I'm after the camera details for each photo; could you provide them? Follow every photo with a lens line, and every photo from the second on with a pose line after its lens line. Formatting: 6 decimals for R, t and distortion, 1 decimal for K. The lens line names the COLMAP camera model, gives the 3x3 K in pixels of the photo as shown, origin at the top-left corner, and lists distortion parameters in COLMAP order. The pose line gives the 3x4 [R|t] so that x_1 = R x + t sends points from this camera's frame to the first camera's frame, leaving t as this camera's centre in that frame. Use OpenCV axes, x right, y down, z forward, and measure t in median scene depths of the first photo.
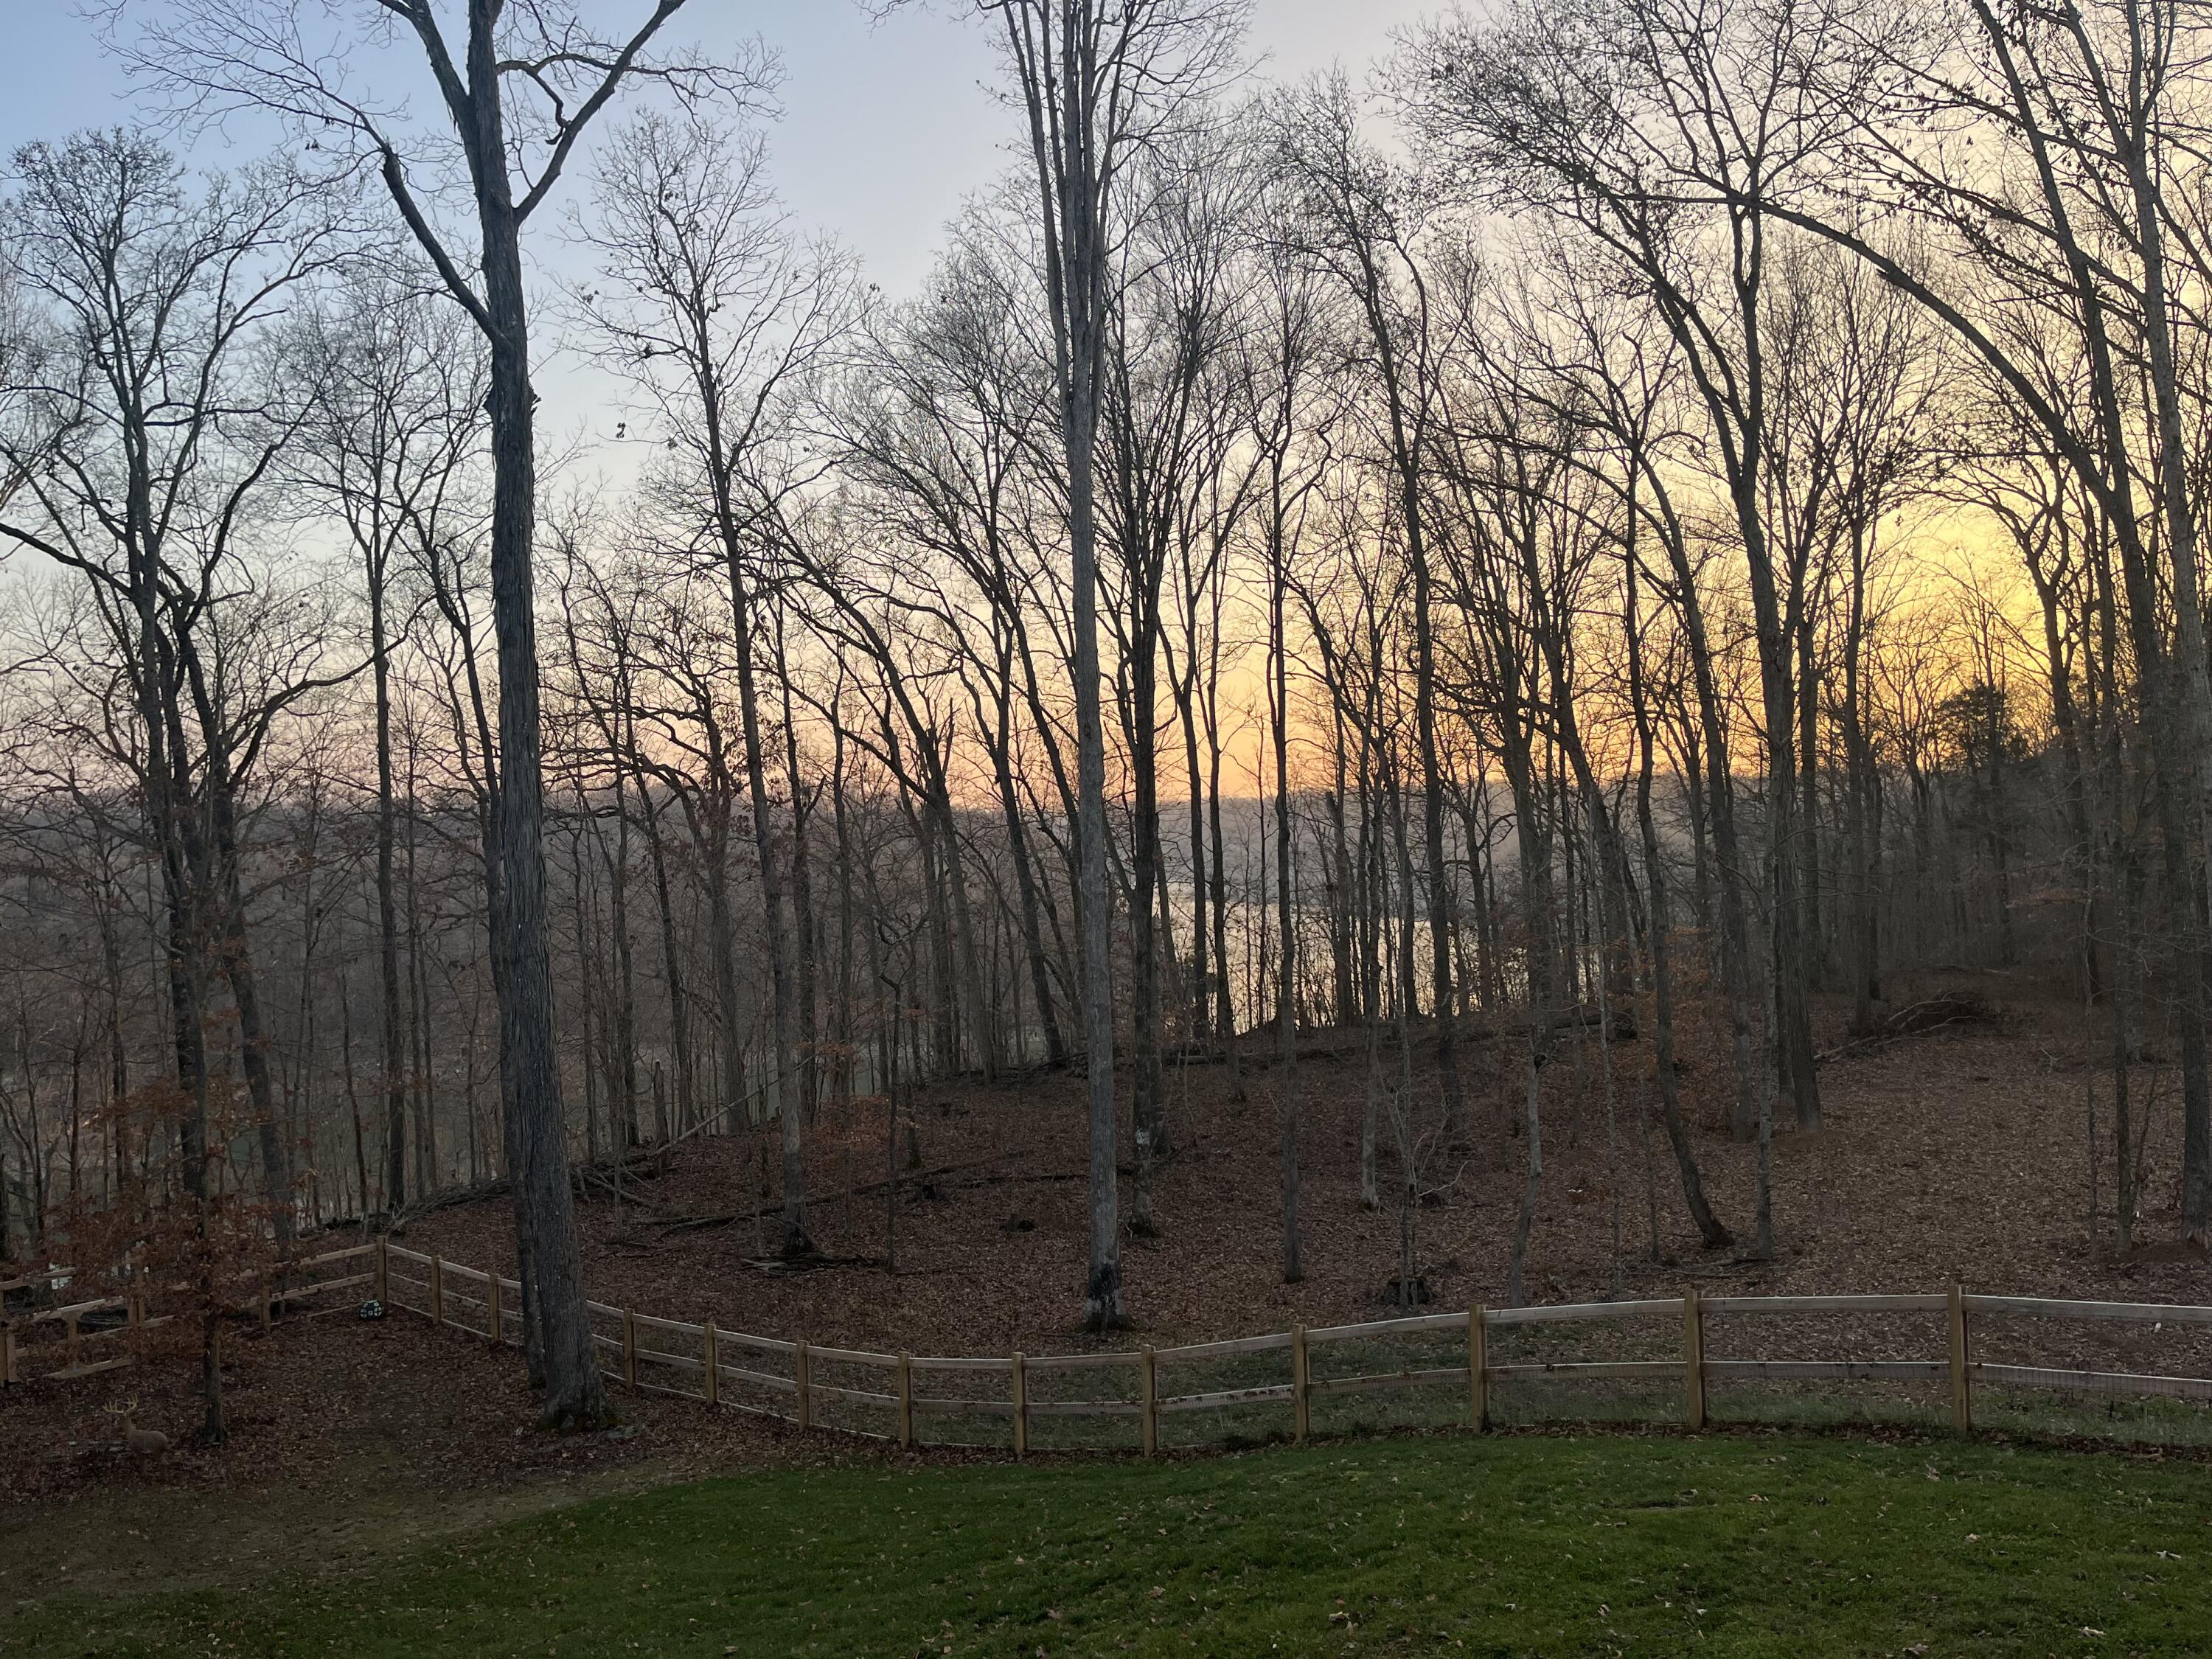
lens RADIAL K [[1668.7, 0, 1099.2], [0, 1668.7, 844.6], [0, 0, 1]] dist [0.056126, -0.080831]
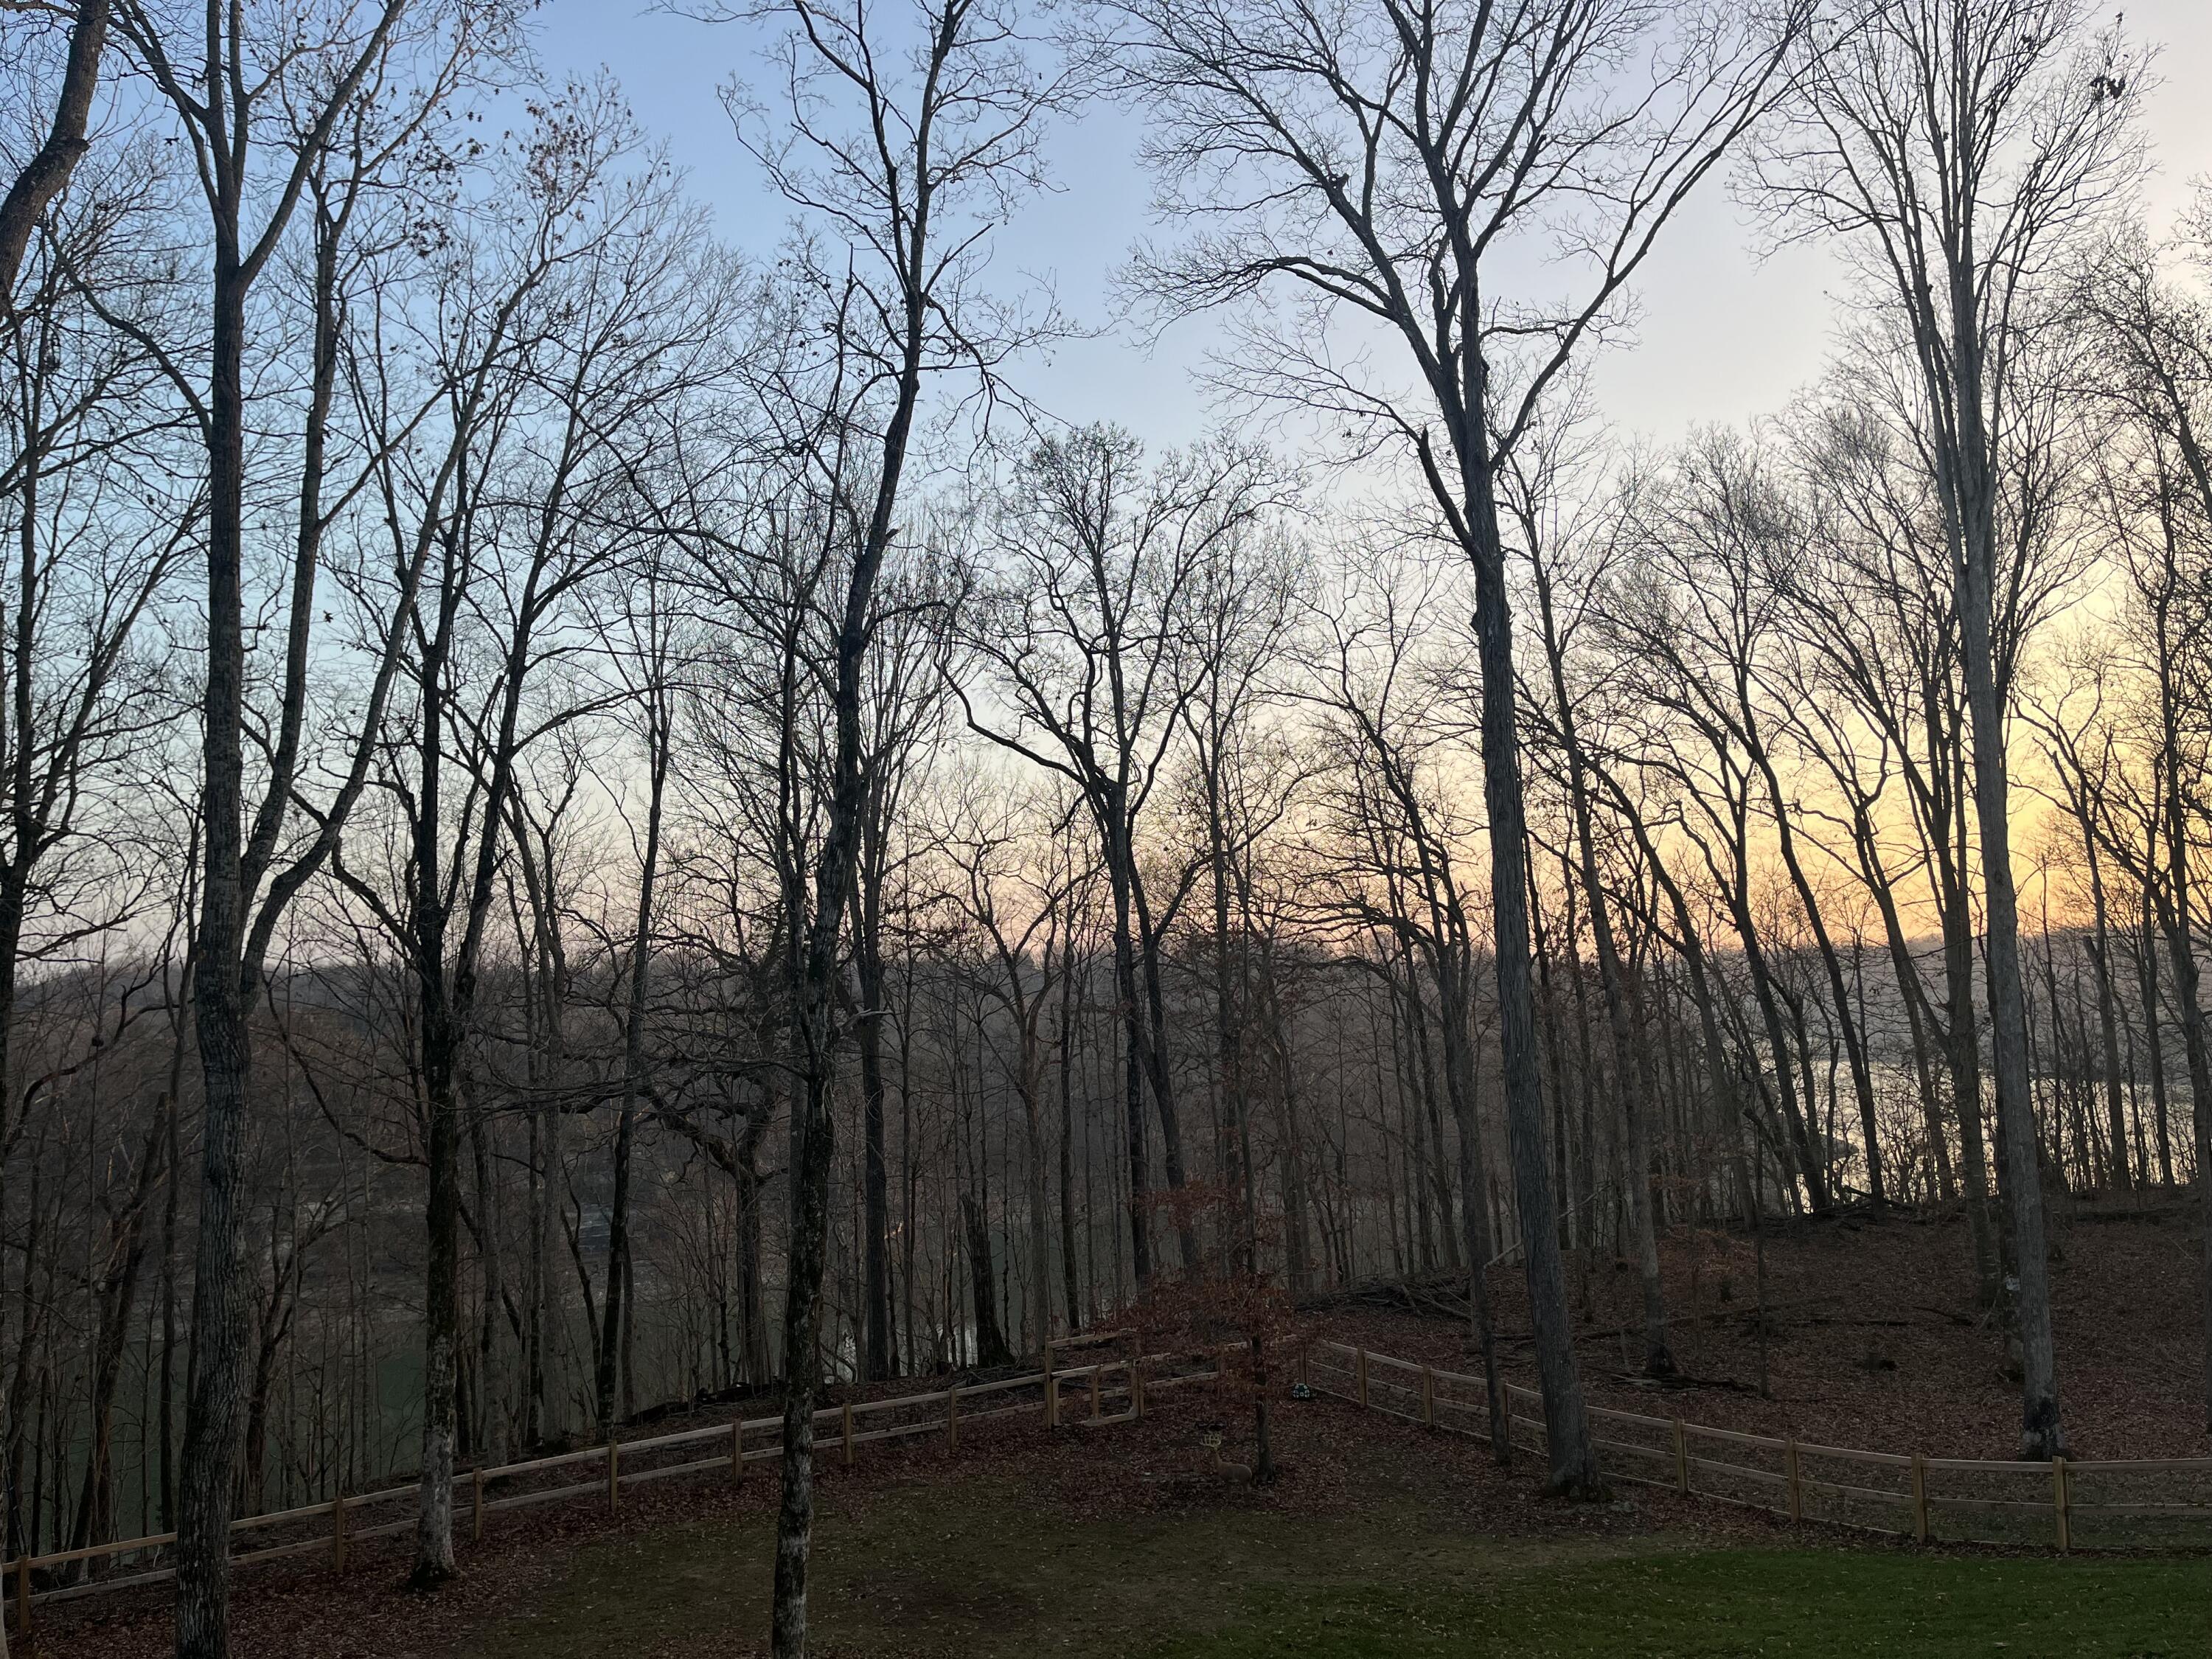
lens RADIAL K [[1670.4, 0, 1121.6], [0, 1670.4, 849.7], [0, 0, 1]] dist [0.060819, -0.084447]
pose [[0.948390, -0.028212, -0.315848, -0.195072], [0.000641, 0.996203, -0.087057, 0.006119], [0.317104, 0.082361, 0.944808, -0.182528]]
